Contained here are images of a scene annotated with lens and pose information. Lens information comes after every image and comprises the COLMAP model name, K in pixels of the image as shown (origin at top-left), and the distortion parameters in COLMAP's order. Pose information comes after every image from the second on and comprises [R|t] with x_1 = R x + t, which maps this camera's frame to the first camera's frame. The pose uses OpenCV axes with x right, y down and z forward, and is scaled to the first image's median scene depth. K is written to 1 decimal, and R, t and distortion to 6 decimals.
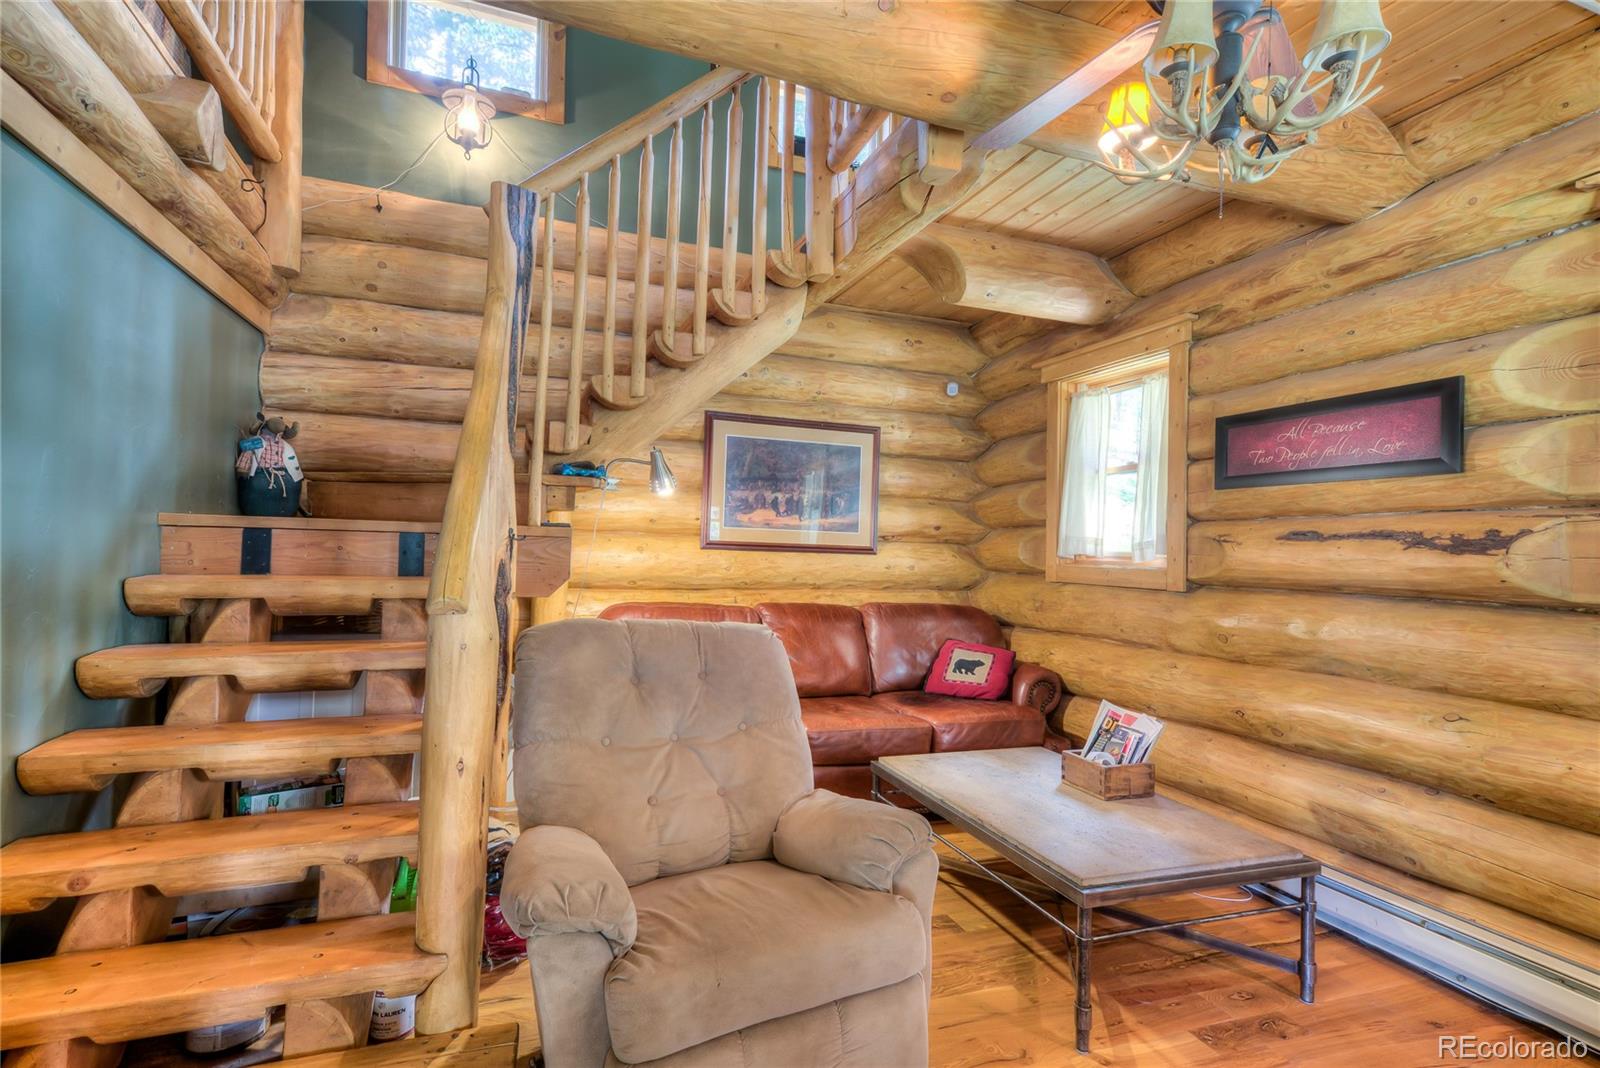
lens RADIAL K [[775.5, 0, 796.5], [0, 775.5, 530.2], [0, 0, 1]] dist [0.025698, 0.000131]
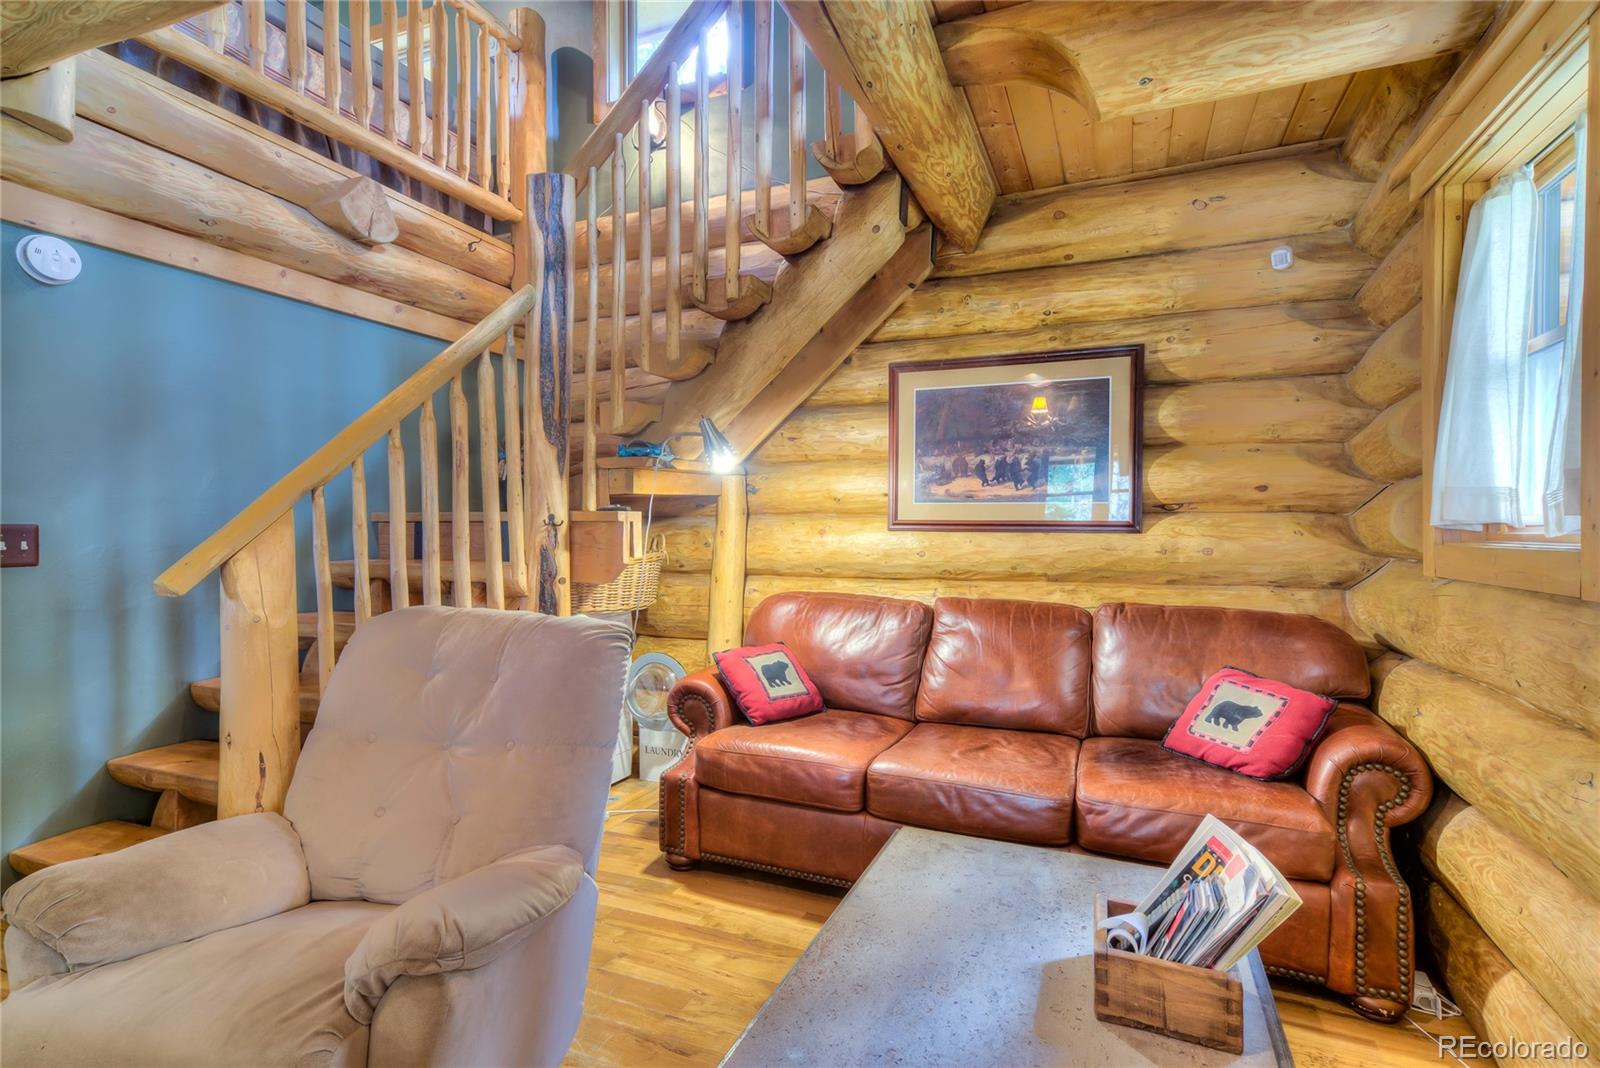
lens RADIAL K [[777.3, 0, 795.1], [0, 777.3, 528.1], [0, 0, 1]] dist [0.009367, 0.011663]
pose [[0.734297, -0.026536, -0.678309, 0.541011], [0.035404, 0.999373, -0.000770, 0.027259], [0.677904, -0.023450, 0.734776, 0.463485]]
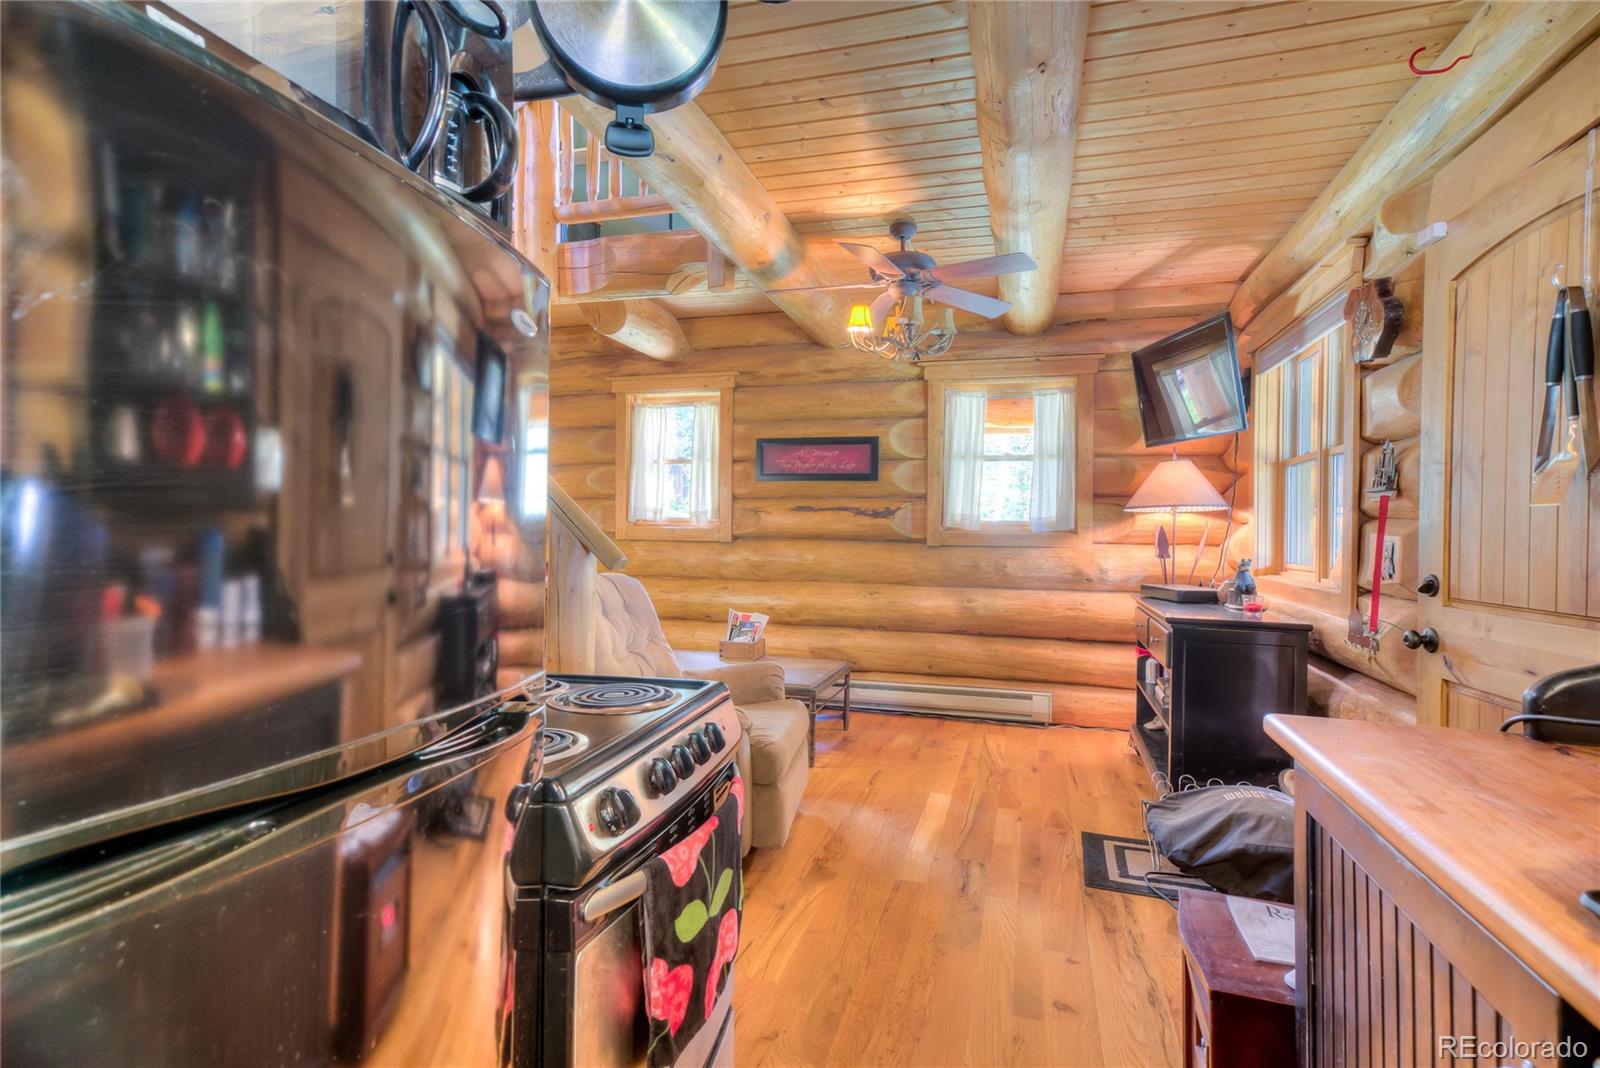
lens RADIAL K [[771.6, 0, 794.4], [0, 771.6, 530.9], [0, 0, 1]] dist [0.003231, 0.000374]
pose [[0.601751, -0.025004, 0.798293, -0.830221], [-0.015872, 0.998938, 0.043253, -0.019078], [-0.798526, -0.038698, 0.600715, -0.086181]]
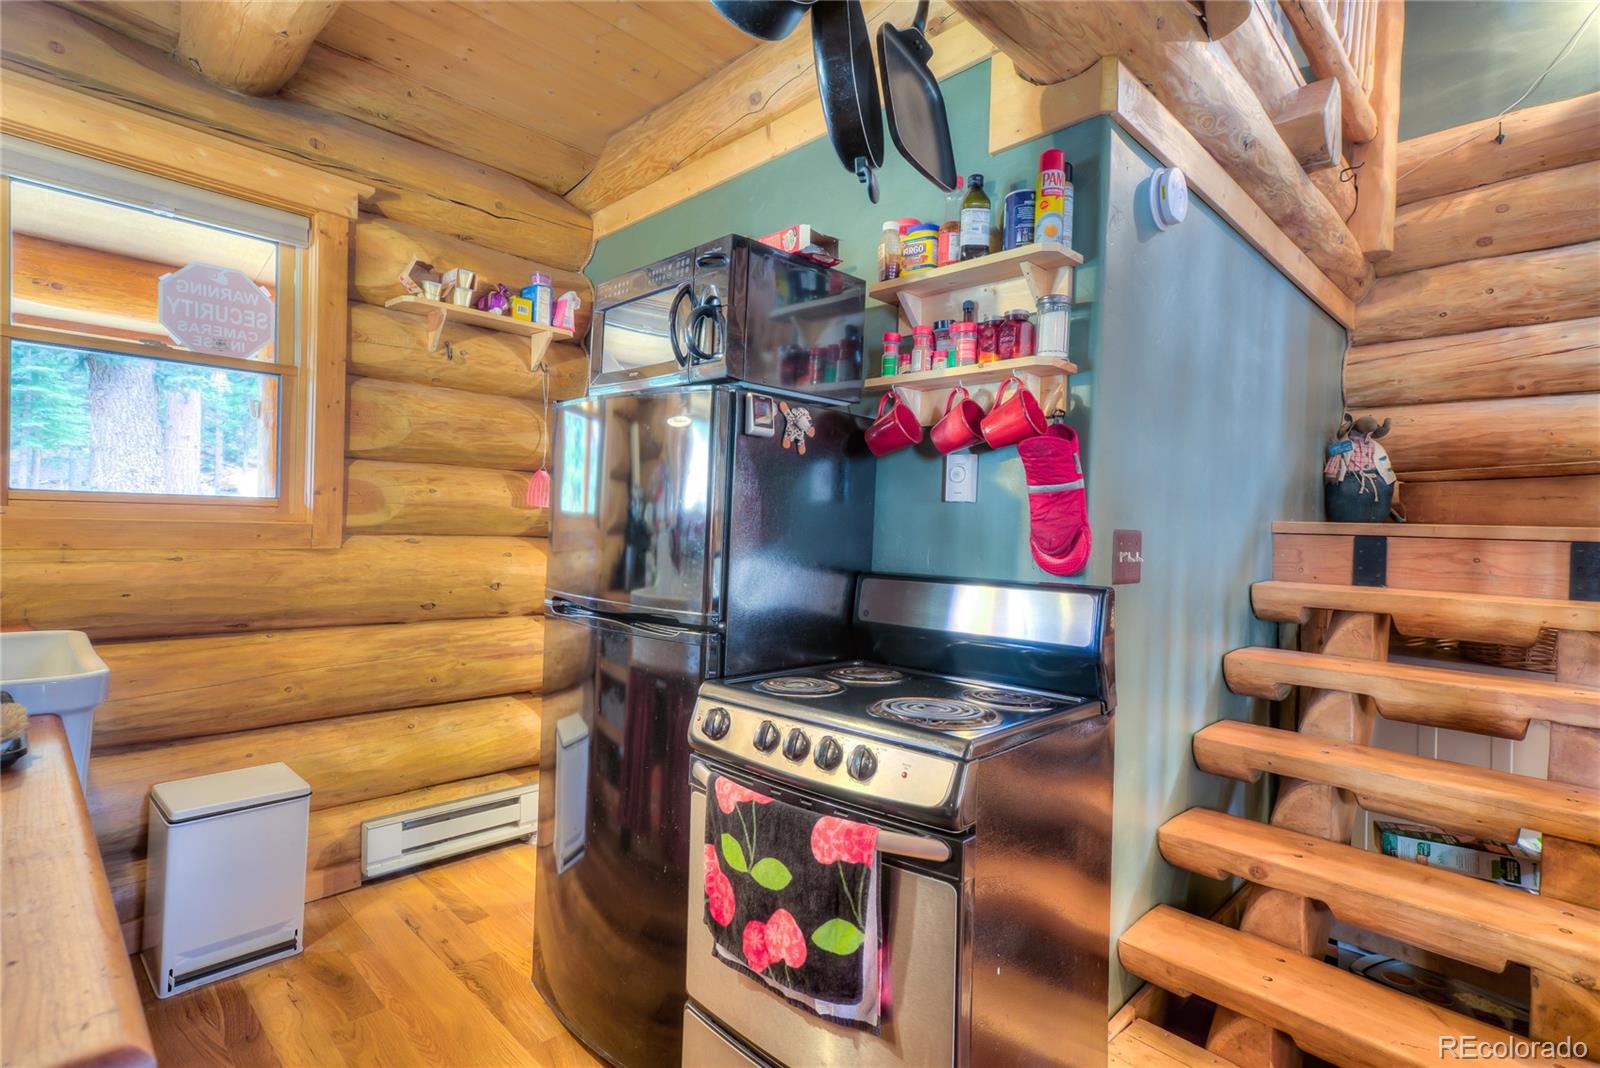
lens RADIAL K [[775.5, 0, 796.5], [0, 775.5, 530.2], [0, 0, 1]] dist [0.025698, 0.000131]
pose [[0.428116, -0.006076, -0.903703, -0.133147], [-0.001537, 0.999971, -0.007451, -0.001536], [0.903722, 0.004579, 0.428094, -0.003374]]
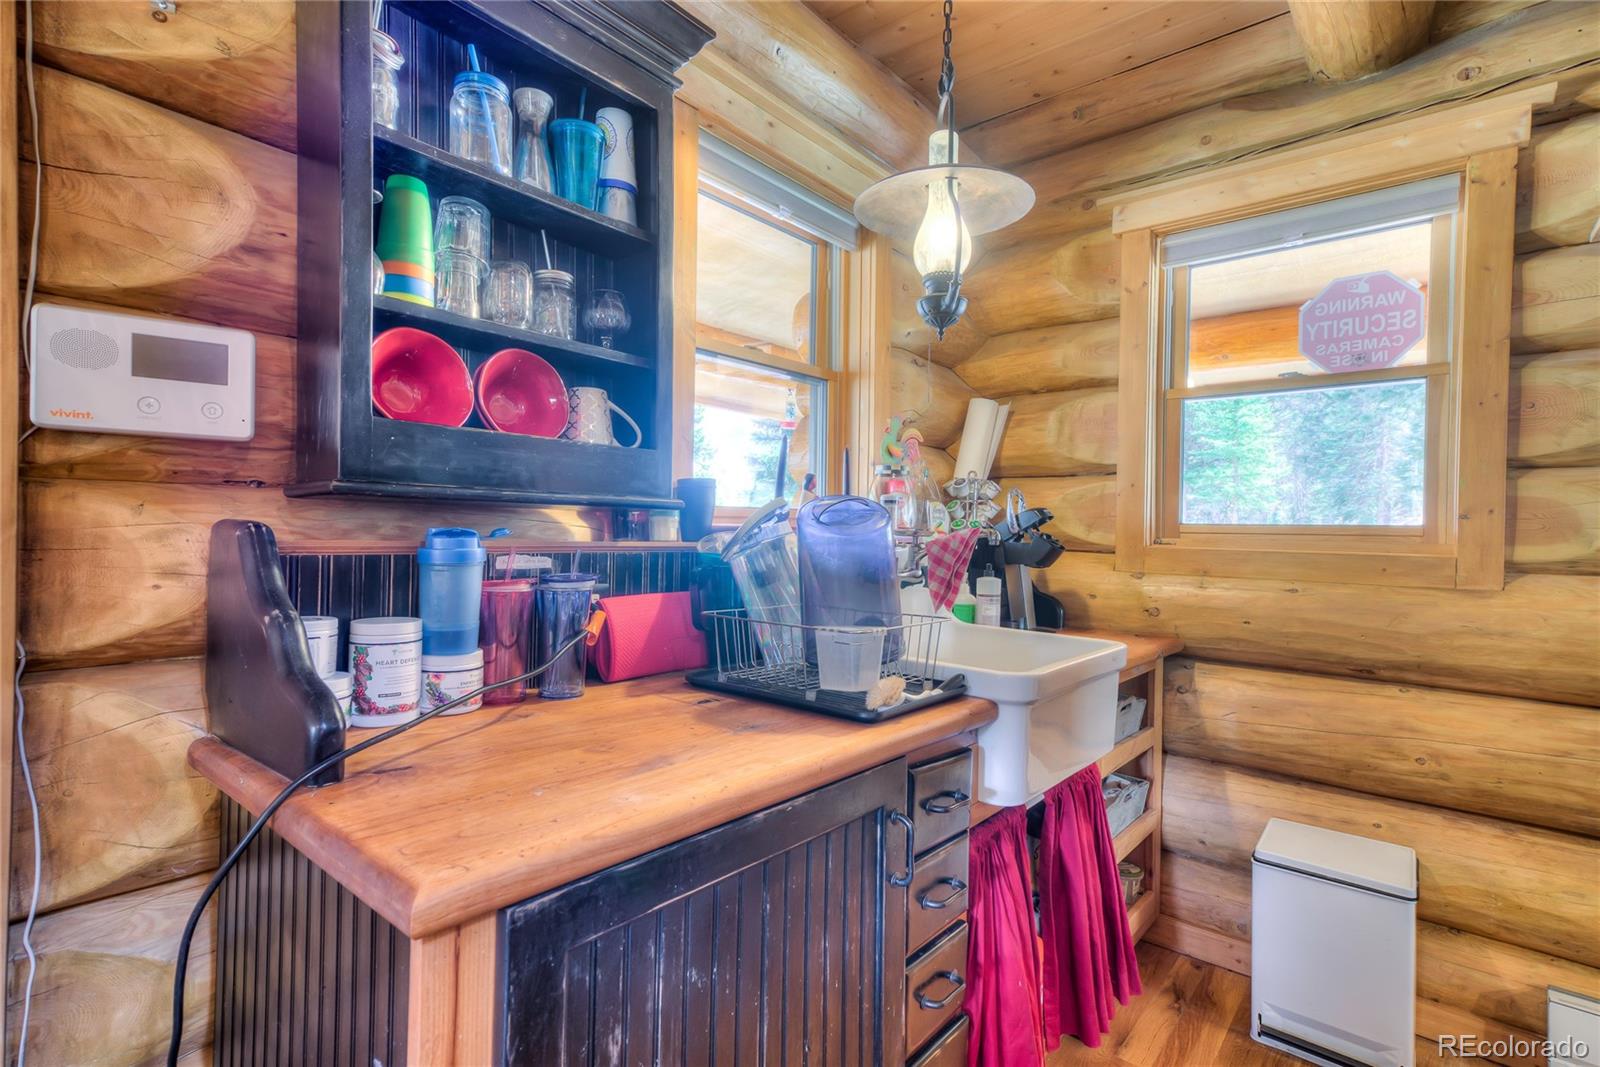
lens RADIAL K [[775.5, 0, 796.5], [0, 775.5, 529.7], [0, 0, 1]] dist [0.025698, 0.000131]
pose [[-0.864815, -0.045029, -0.500067, -0.306511], [-0.034631, 0.998948, -0.030061, 0.002690], [0.500895, -0.008679, -0.865465, 0.186984]]
